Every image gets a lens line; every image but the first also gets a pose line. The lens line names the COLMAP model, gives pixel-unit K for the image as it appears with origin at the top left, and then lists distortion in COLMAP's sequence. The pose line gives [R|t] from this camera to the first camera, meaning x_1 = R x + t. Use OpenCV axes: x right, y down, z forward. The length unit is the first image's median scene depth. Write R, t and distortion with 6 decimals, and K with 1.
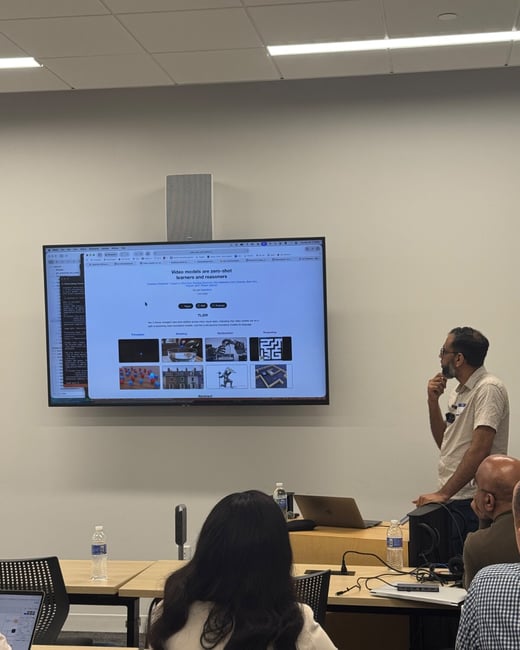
lens RADIAL K [[1043.3, 0, 260.0], [0, 1043.3, 325.0], [0, 0, 1]] dist [0.101668, 0.000518]
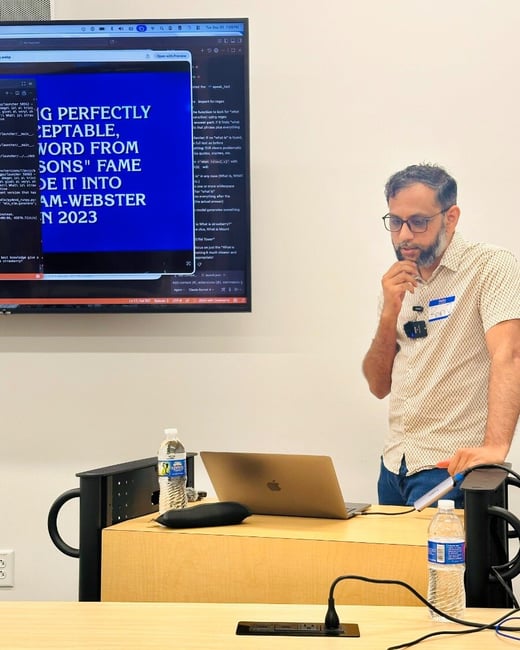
lens RADIAL K [[1043.3, 0, 260.0], [0, 1043.3, 325.0], [0, 0, 1]] dist [0.101668, 0.000518]
pose [[0.992426, 0.012112, 0.122249, -0.000390], [-0.013422, 0.999861, 0.009900, 0.098028], [-0.122112, -0.011466, 0.992450, 0.514616]]
